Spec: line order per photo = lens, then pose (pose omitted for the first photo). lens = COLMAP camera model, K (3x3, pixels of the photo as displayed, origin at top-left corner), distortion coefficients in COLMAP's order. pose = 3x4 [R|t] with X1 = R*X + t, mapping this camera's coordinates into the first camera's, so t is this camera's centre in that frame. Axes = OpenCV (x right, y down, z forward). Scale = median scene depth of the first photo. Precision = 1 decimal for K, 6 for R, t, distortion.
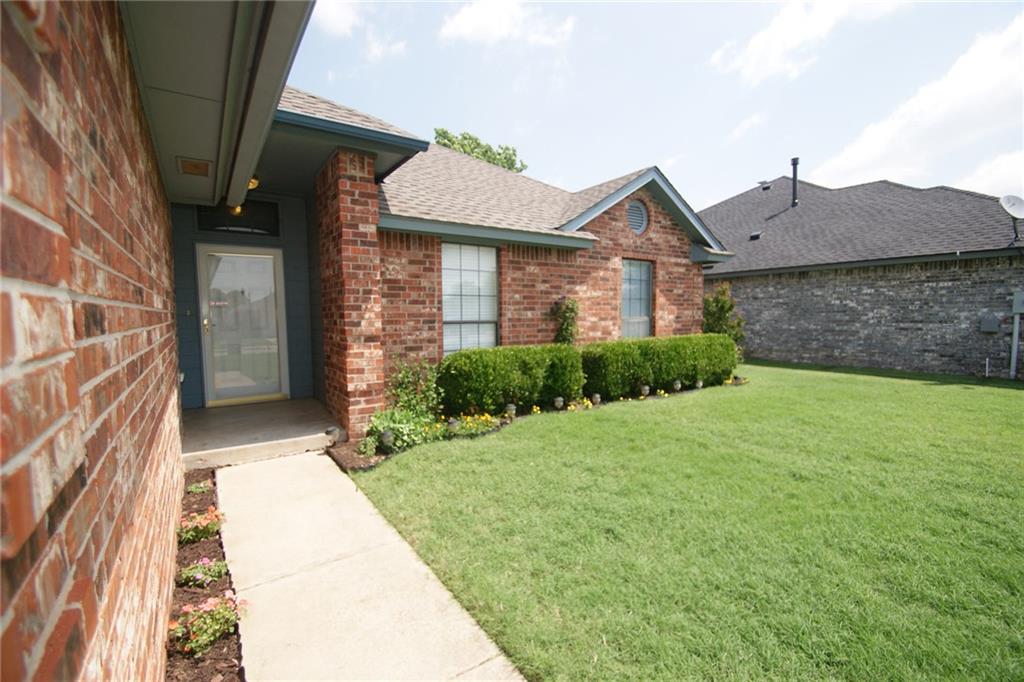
lens RADIAL K [[459.9, 0, 515.2], [0, 459.9, 338.1], [0, 0, 1]] dist [0.010078, -0.012442]
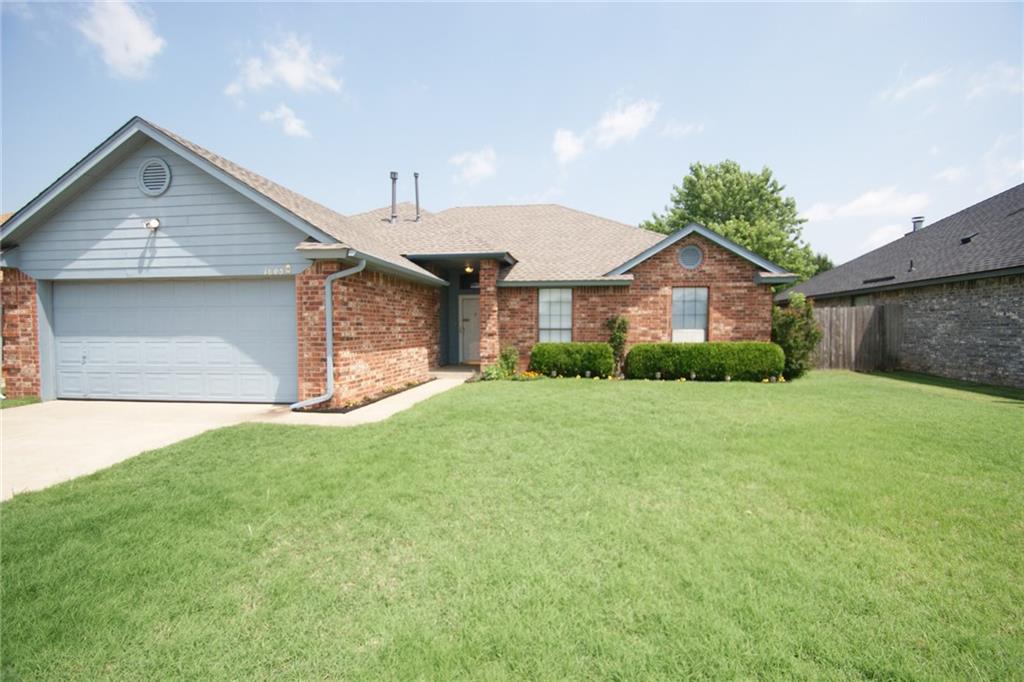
lens RADIAL K [[459.9, 0, 509.9], [0, 459.9, 342.9], [0, 0, 1]] dist [0.010078, -0.012442]
pose [[0.725907, 0.031160, -0.687087, 0.866785], [-0.041211, 0.999149, 0.001773, 0.021133], [0.686558, 0.027029, 0.726573, -0.408362]]
